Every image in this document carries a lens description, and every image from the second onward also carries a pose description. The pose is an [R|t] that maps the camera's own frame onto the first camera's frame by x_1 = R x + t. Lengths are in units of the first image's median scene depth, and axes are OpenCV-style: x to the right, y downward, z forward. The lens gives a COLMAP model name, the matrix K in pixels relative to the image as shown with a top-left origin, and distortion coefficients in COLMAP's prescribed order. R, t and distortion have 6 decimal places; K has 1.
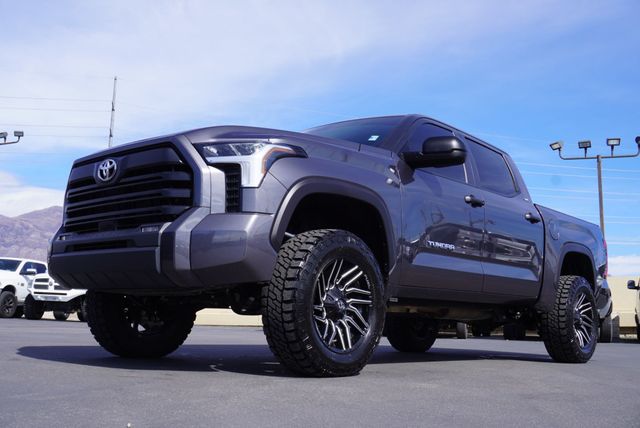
lens RADIAL K [[686.0, 0, 320.0], [0, 686.0, 214.0], [0, 0, 1]] dist [-0.030129, -0.003858]
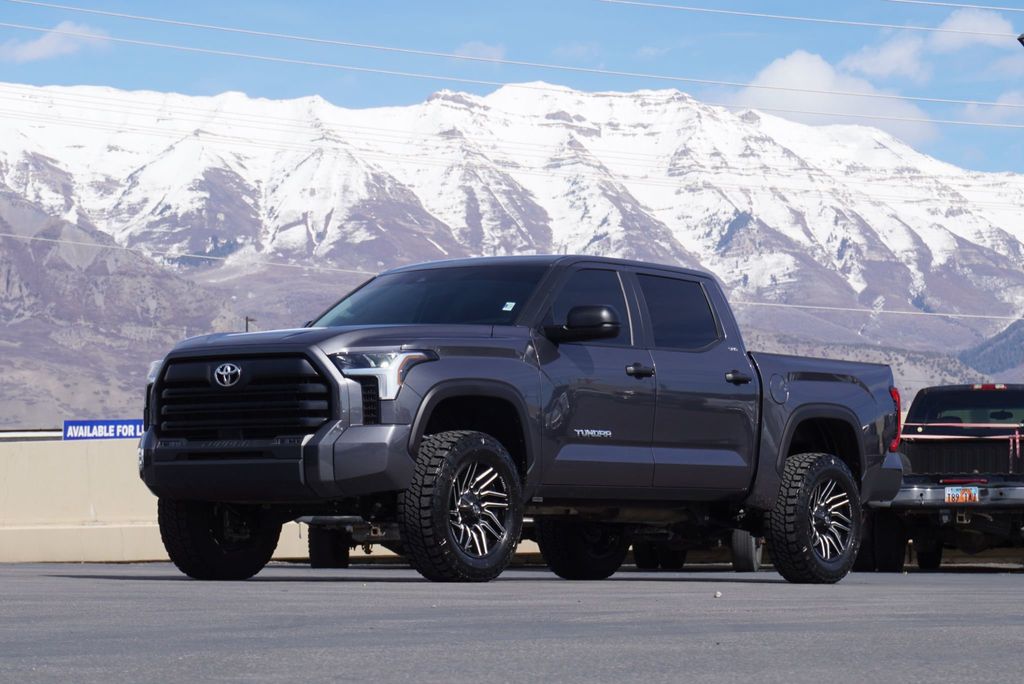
lens RADIAL K [[2712.4, 0, 512.0], [0, 2712.4, 342.0], [0, 0, 1]] dist [0.096055, 0.166231]
pose [[0.997764, -0.021605, 0.063246, -0.159334], [0.016567, 0.996727, 0.079125, -0.414265], [-0.064749, -0.077901, 0.994856, -2.859936]]
